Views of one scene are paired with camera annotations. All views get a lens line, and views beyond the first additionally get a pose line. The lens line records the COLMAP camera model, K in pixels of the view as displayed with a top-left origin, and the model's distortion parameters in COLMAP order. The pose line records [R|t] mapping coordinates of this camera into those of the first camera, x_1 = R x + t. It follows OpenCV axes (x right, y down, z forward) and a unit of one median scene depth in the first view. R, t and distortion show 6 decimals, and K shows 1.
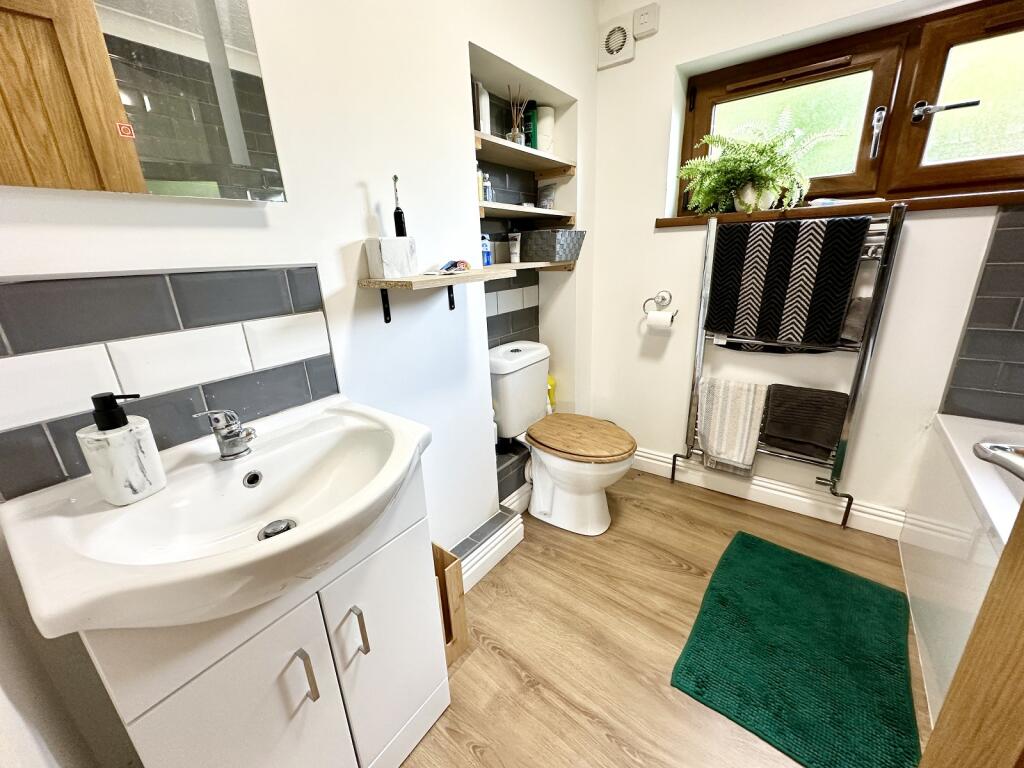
lens RADIAL K [[409.9, 0, 514.9], [0, 409.9, 382.9], [0, 0, 1]] dist [-0.003369, 0.000131]
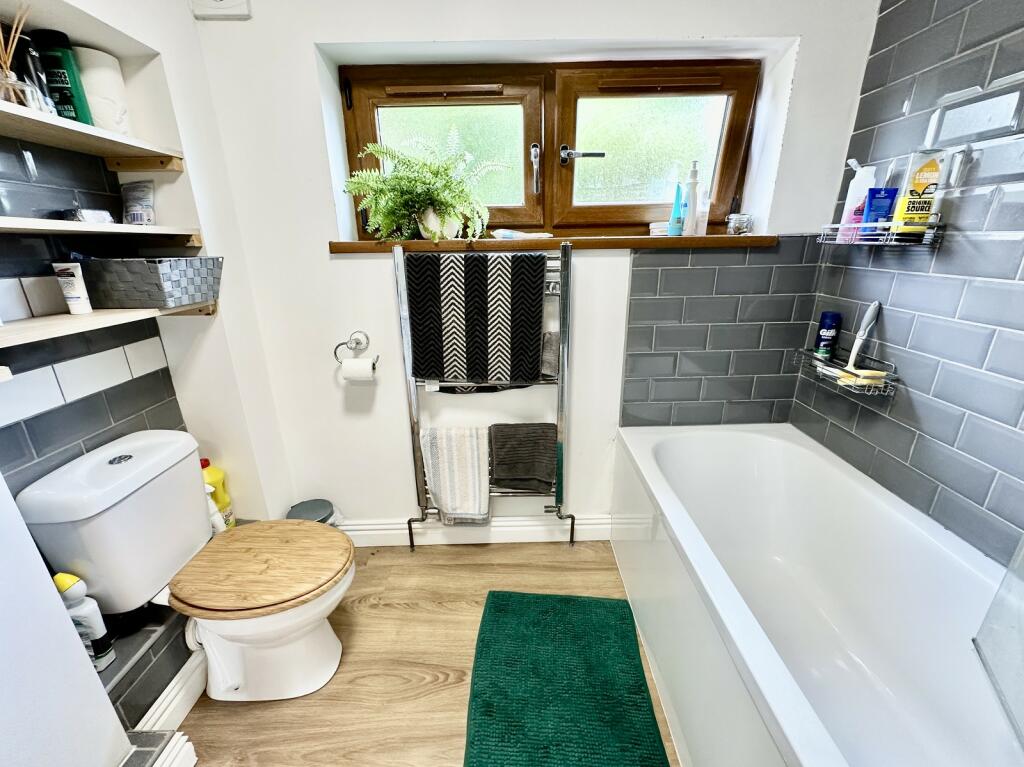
lens RADIAL K [[409.9, 0, 515.3], [0, 409.9, 378.6], [0, 0, 1]] dist [-0.003369, 0.000131]
pose [[0.797639, -0.166818, 0.579607, 0.150562], [0.168807, 0.984329, 0.050995, -0.141984], [-0.579031, 0.057166, 0.813299, 0.206160]]
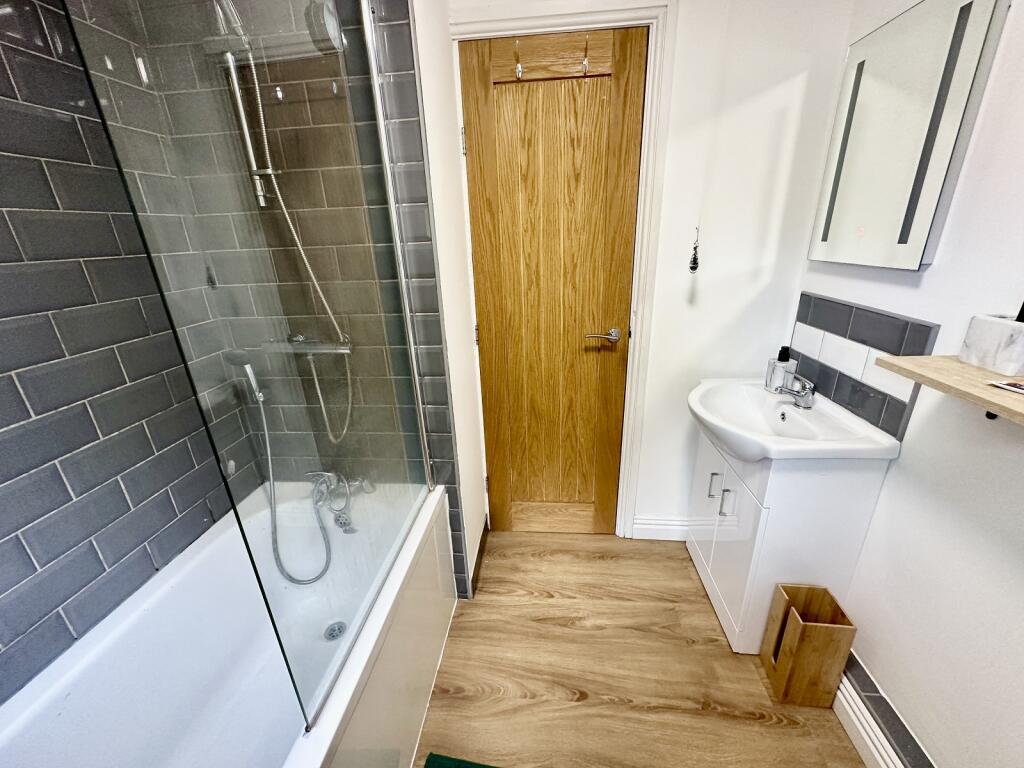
lens RADIAL K [[409.9, 0, 515.4], [0, 409.9, 384.7], [0, 0, 1]] dist [-0.003369, 0.000131]
pose [[-0.851974, 0.244889, -0.462784, 0.574296], [-0.091202, 0.800955, 0.591737, -0.412987], [0.515580, 0.546351, -0.660059, 0.731612]]
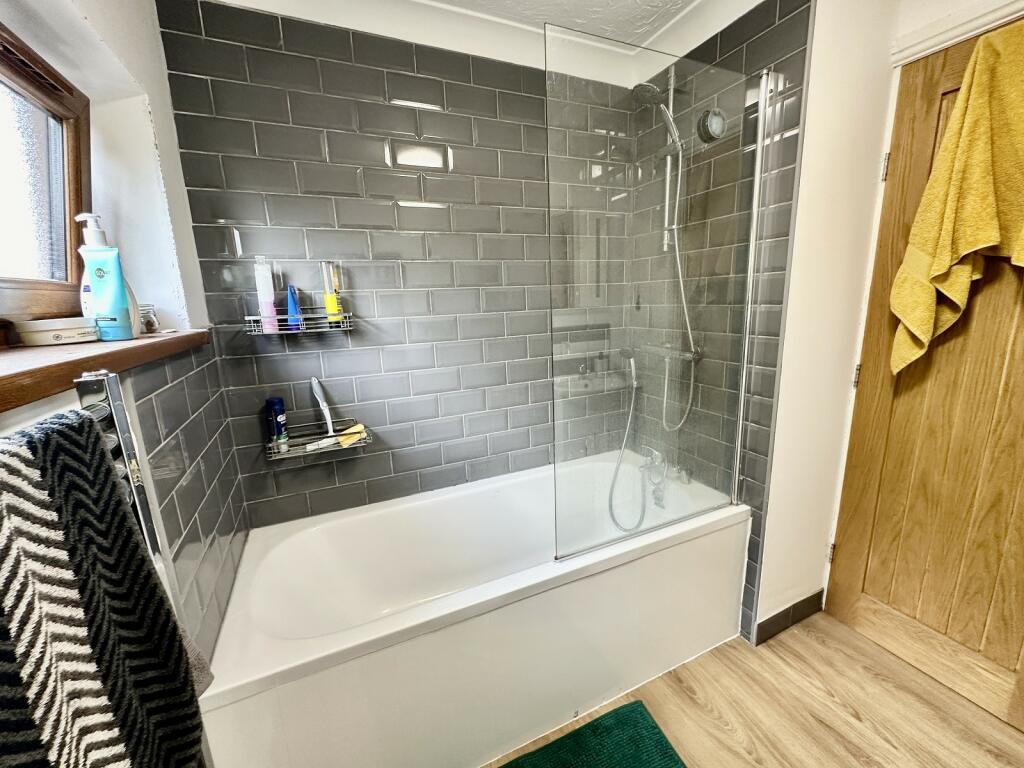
lens RADIAL K [[409.9, 0, 512.0], [0, 409.9, 384.1], [0, 0, 1]] dist [-0.003369, 0.000131]
pose [[-0.871704, -0.031284, 0.489033, 0.355559], [0.214060, 0.873401, 0.437434, -0.441337], [-0.440806, 0.485996, -0.754651, 0.981424]]
